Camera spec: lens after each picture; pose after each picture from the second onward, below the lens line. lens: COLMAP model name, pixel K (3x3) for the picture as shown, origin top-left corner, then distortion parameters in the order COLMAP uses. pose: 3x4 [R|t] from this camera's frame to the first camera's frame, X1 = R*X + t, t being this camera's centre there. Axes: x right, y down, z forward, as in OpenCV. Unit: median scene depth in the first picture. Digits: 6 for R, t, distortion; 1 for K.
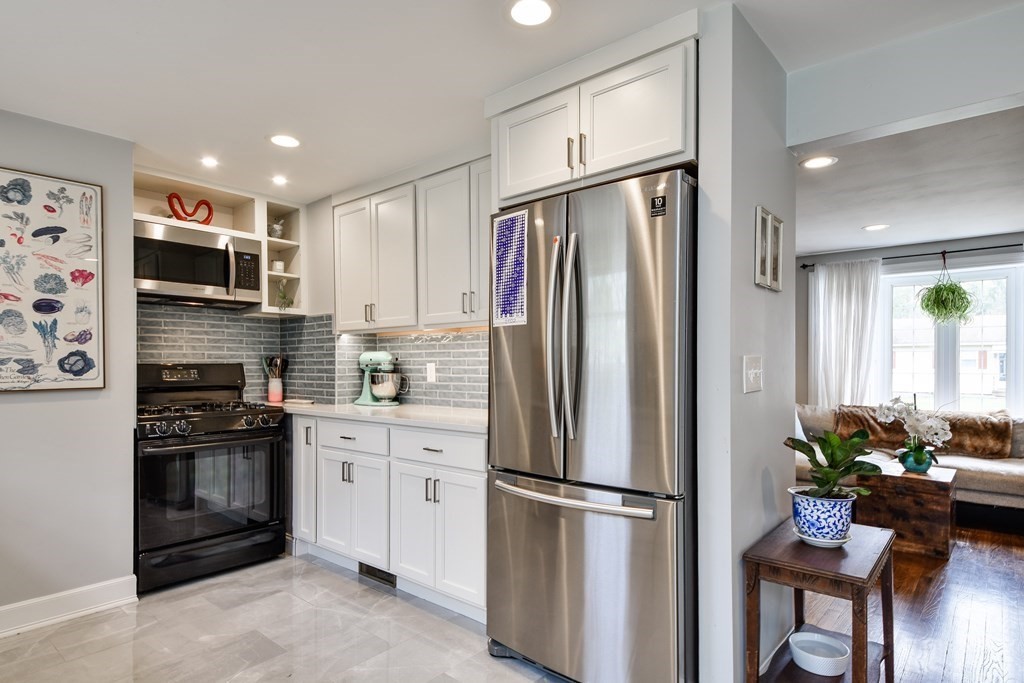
lens RADIAL K [[563.2, 0, 513.2], [0, 563.2, 366.8], [0, 0, 1]] dist [0.076422, -0.056278]
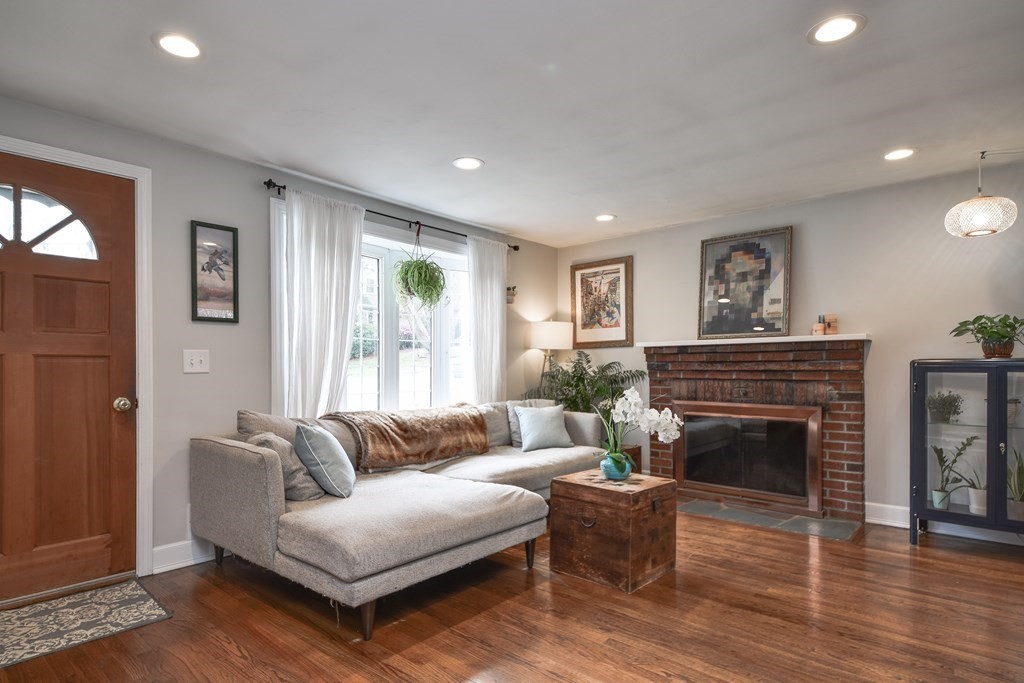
lens RADIAL K [[546.2, 0, 514.2], [0, 546.2, 374.2], [0, 0, 1]] dist [0.074172, -0.050622]
pose [[0.004390, -0.013671, 0.999897, -0.117428], [0.005846, 0.999890, 0.013645, 0.025570], [-0.999973, 0.005785, 0.004469, 1.488749]]
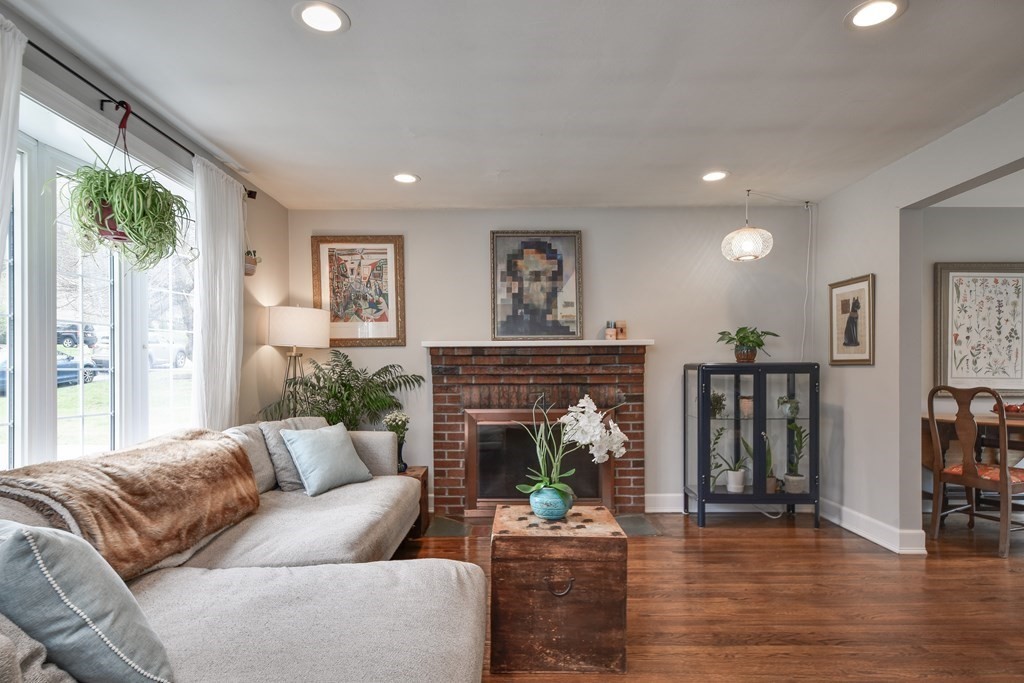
lens RADIAL K [[546.2, 0, 514.2], [0, 546.2, 374.2], [0, 0, 1]] dist [0.074172, -0.050622]
pose [[-0.657472, -0.002292, 0.753475, 0.352685], [0.006090, 0.999947, 0.008356, 0.026913], [-0.753454, 0.010082, -0.657423, 1.845249]]
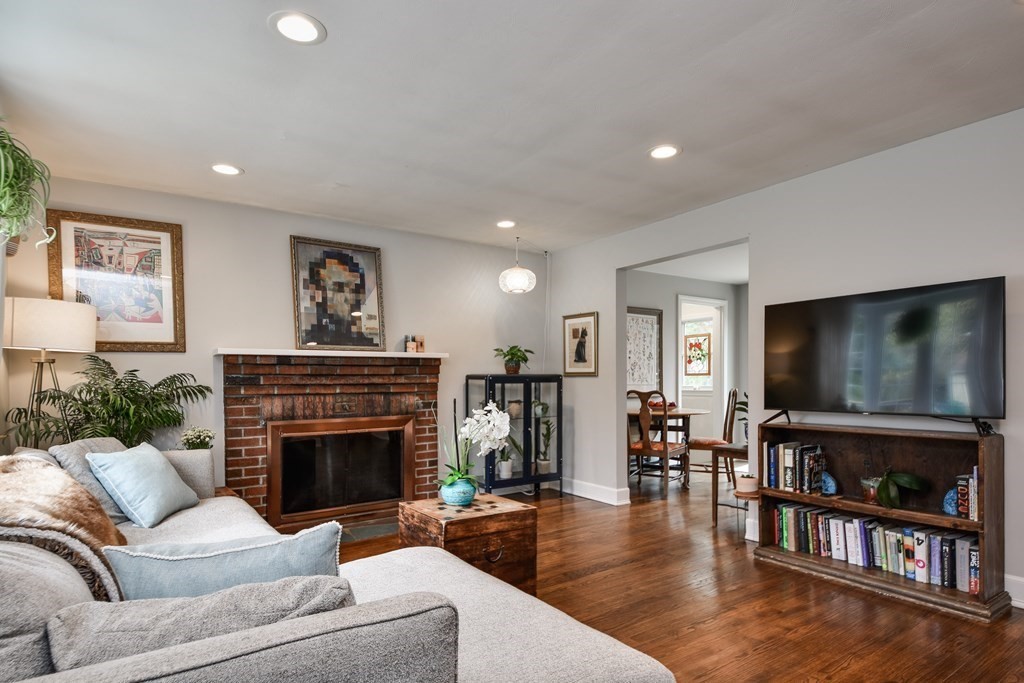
lens RADIAL K [[550.1, 0, 509.5], [0, 550.1, 383.0], [0, 0, 1]] dist [0.068792, -0.051934]
pose [[-0.968569, 0.002884, 0.248728, 0.588697], [0.005621, 0.999931, 0.010292, 0.024139], [-0.248681, 0.011367, -0.968519, 2.162773]]
